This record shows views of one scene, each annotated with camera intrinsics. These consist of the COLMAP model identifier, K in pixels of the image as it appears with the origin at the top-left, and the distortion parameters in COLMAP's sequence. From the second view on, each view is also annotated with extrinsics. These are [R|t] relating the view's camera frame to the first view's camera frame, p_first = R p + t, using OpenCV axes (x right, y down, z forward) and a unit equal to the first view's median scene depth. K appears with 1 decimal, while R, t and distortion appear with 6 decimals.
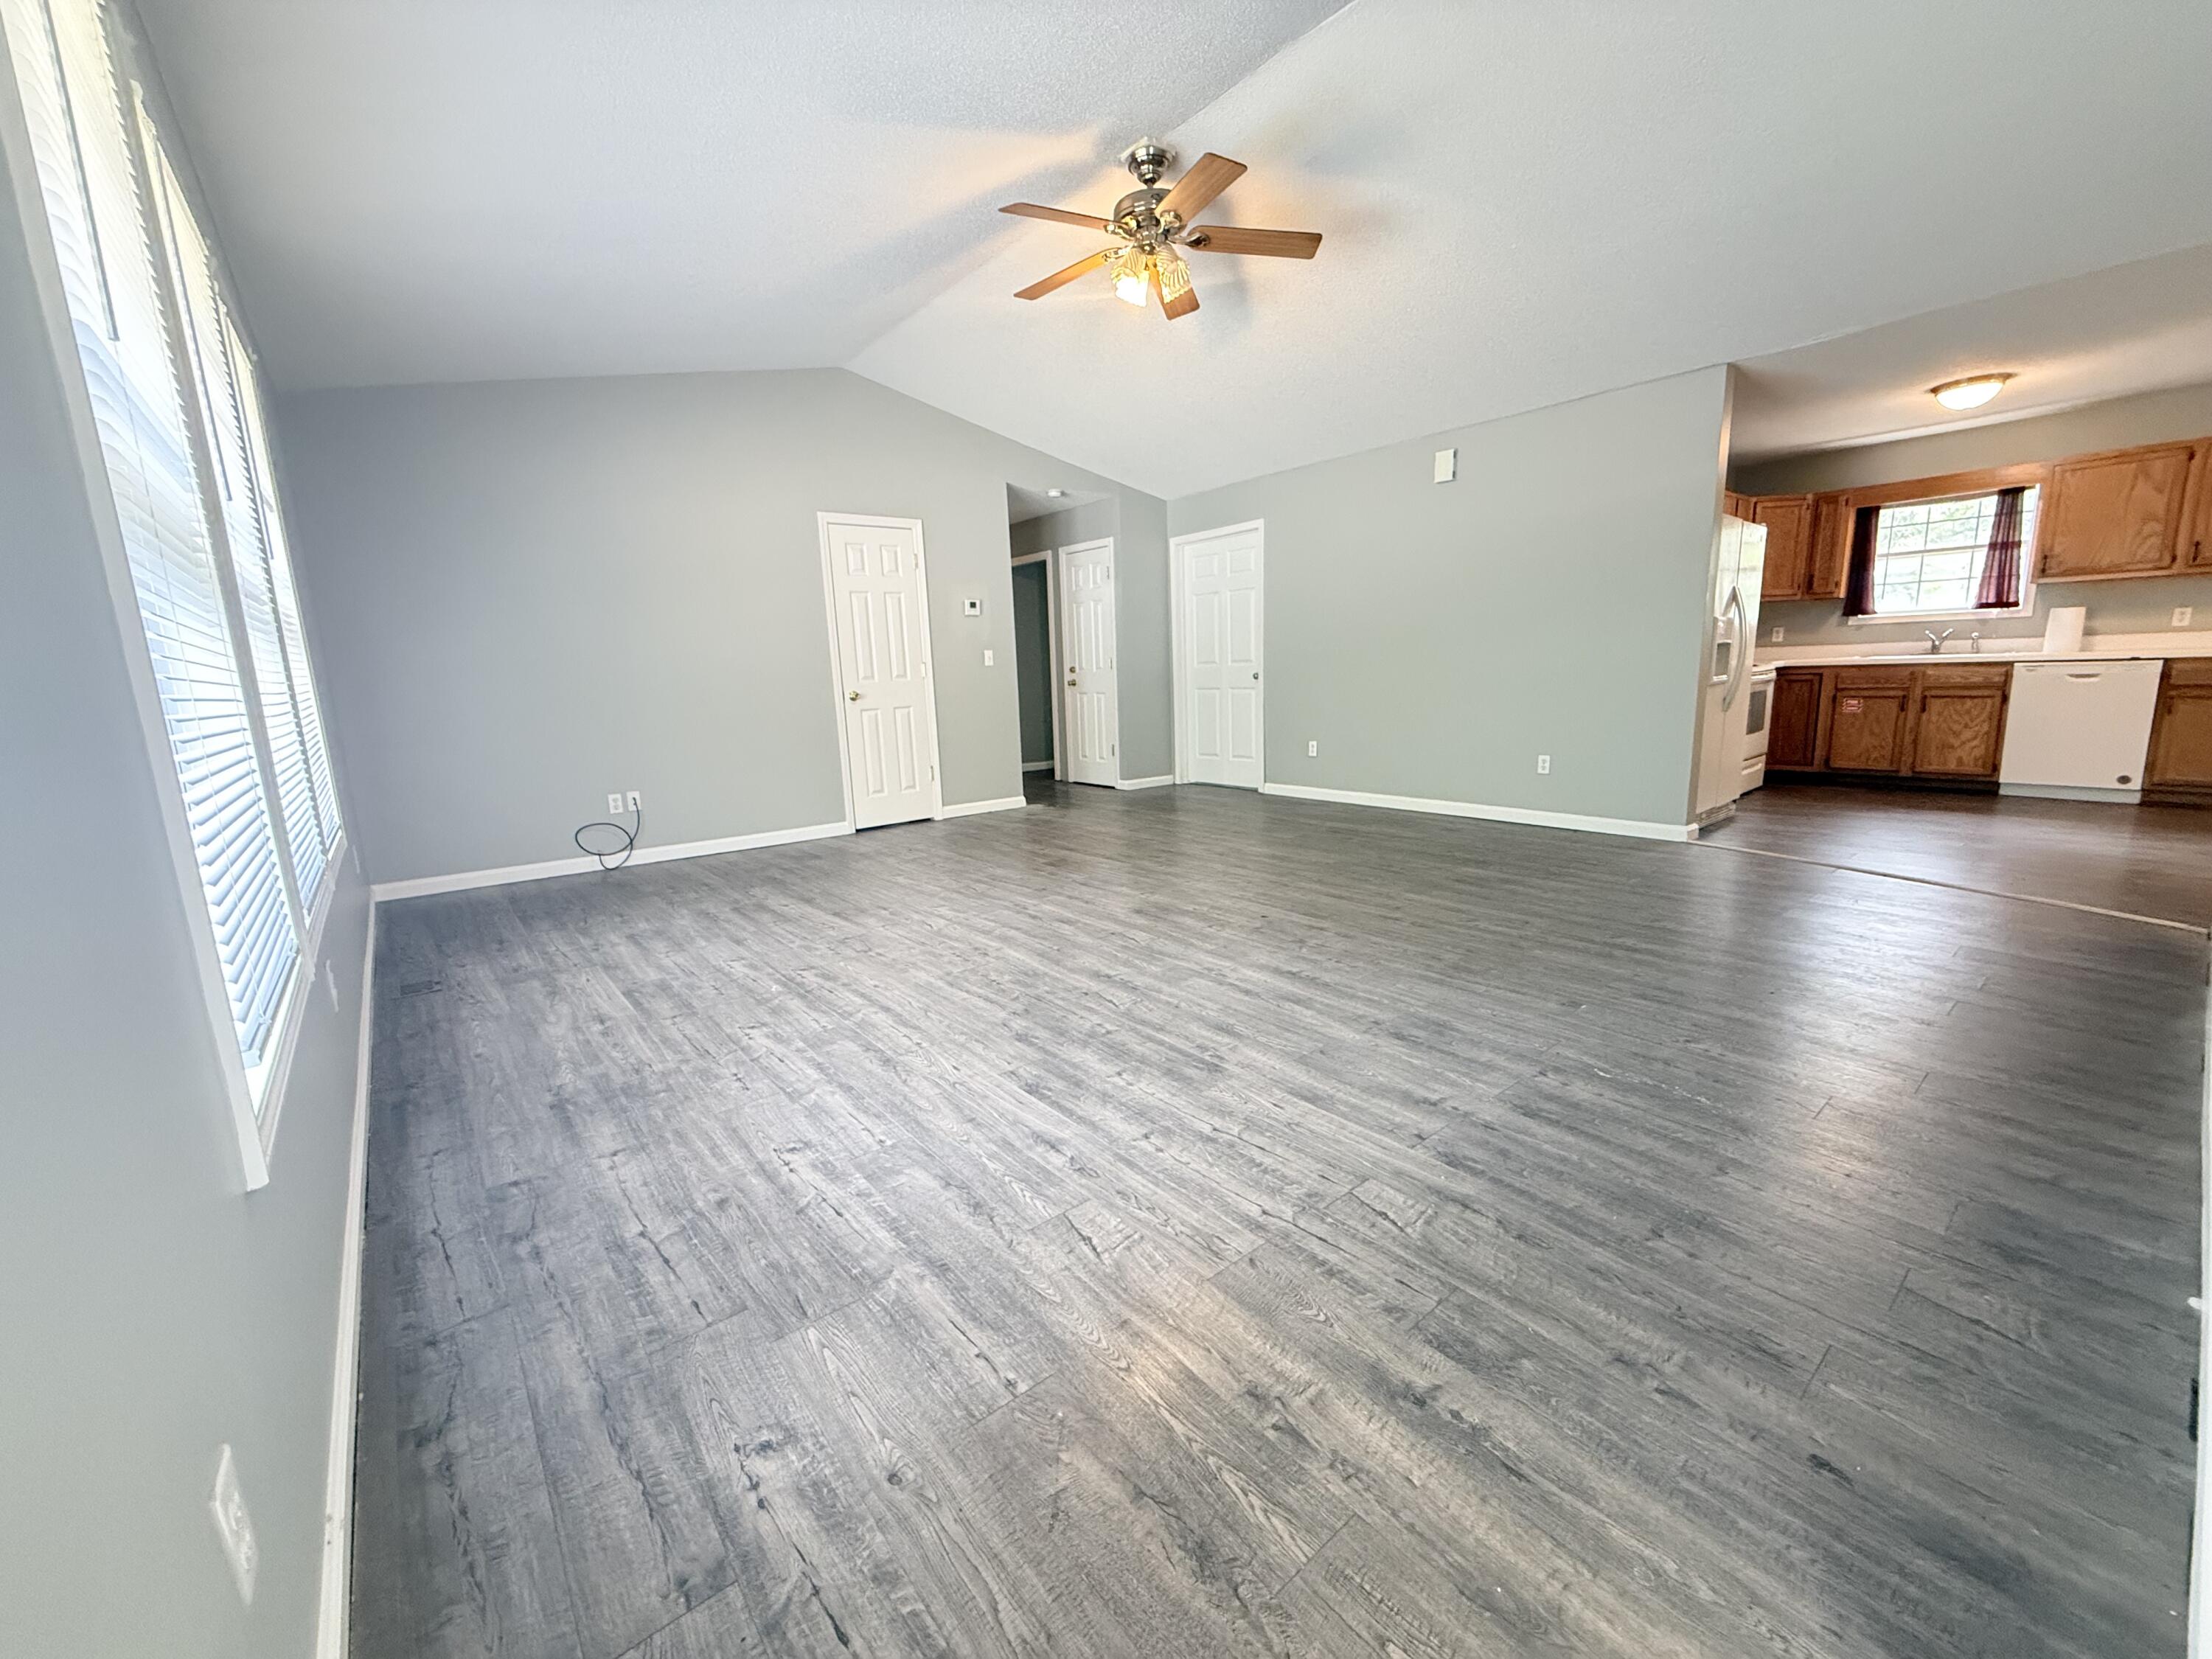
lens RADIAL K [[873.3, 0, 1093.2], [0, 873.3, 829.5], [0, 0, 1]] dist [0.001597, 0.000487]
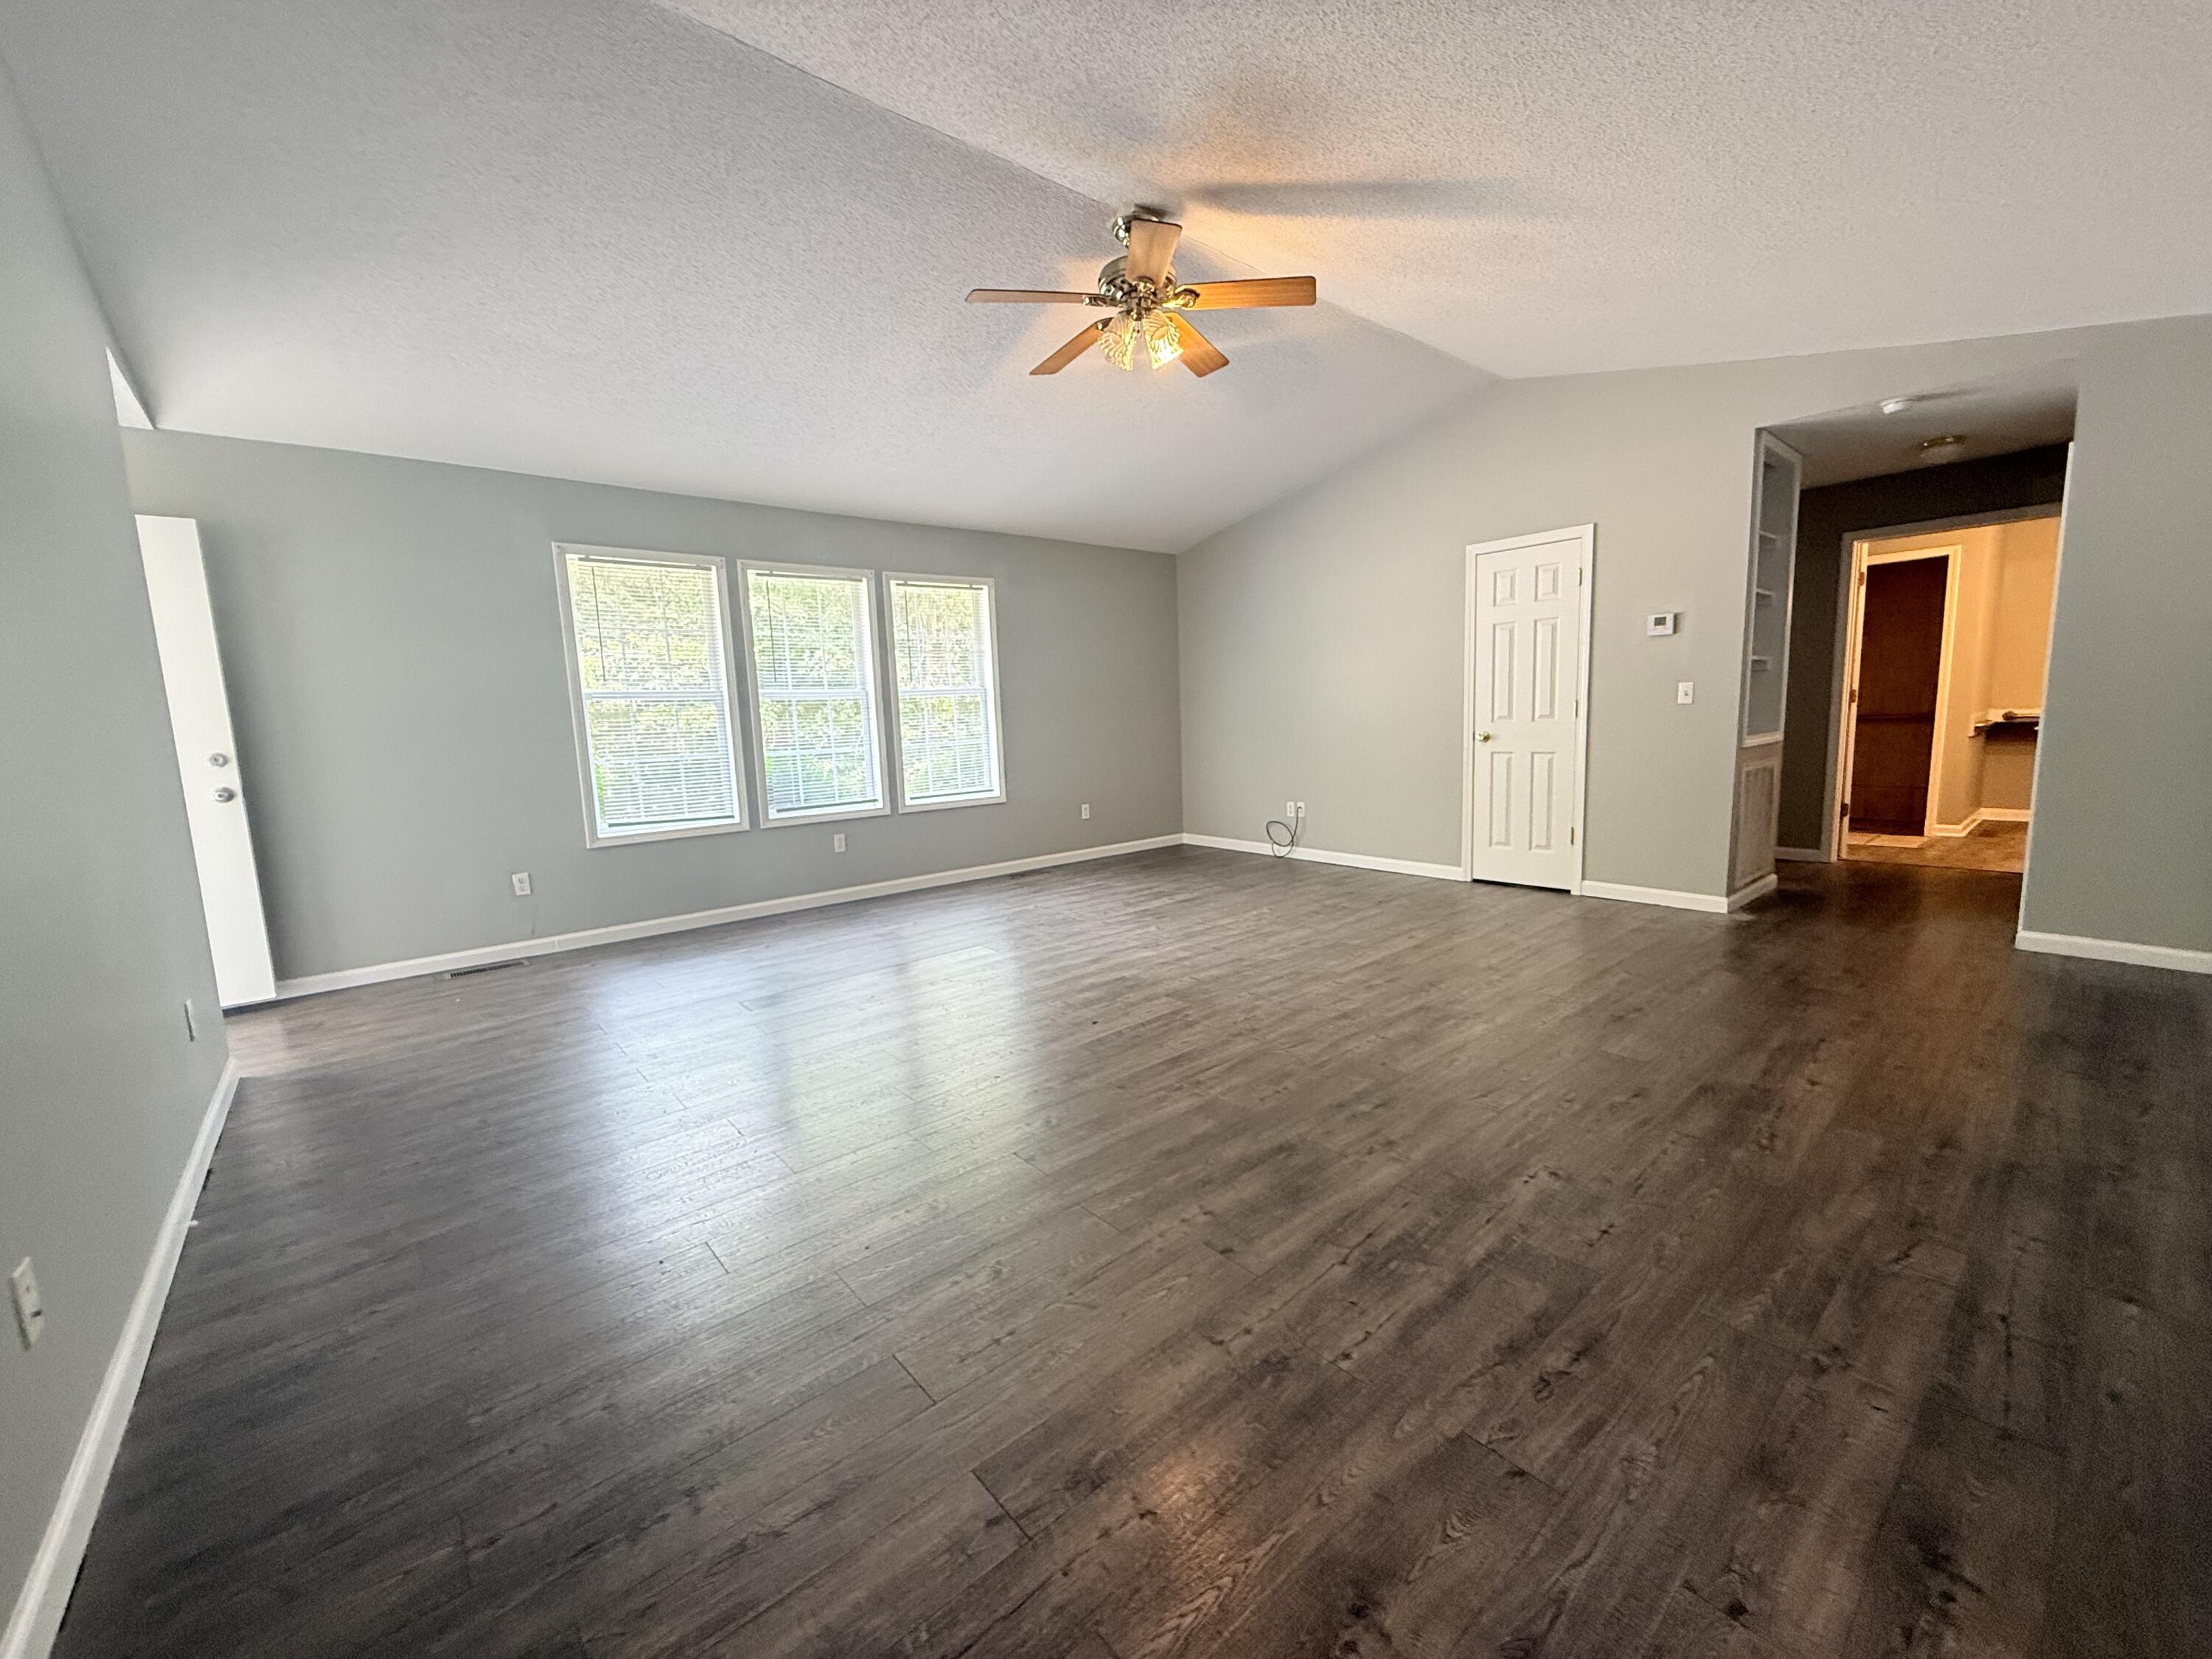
lens RADIAL K [[880.8, 0, 1117.4], [0, 880.8, 828.2], [0, 0, 1]] dist [0.000302, 0.000113]
pose [[0.038942, 0.165702, -0.985407, 0.949093], [-0.147635, 0.976286, 0.158334, -0.218418], [0.988275, 0.139314, 0.062482, 0.840478]]
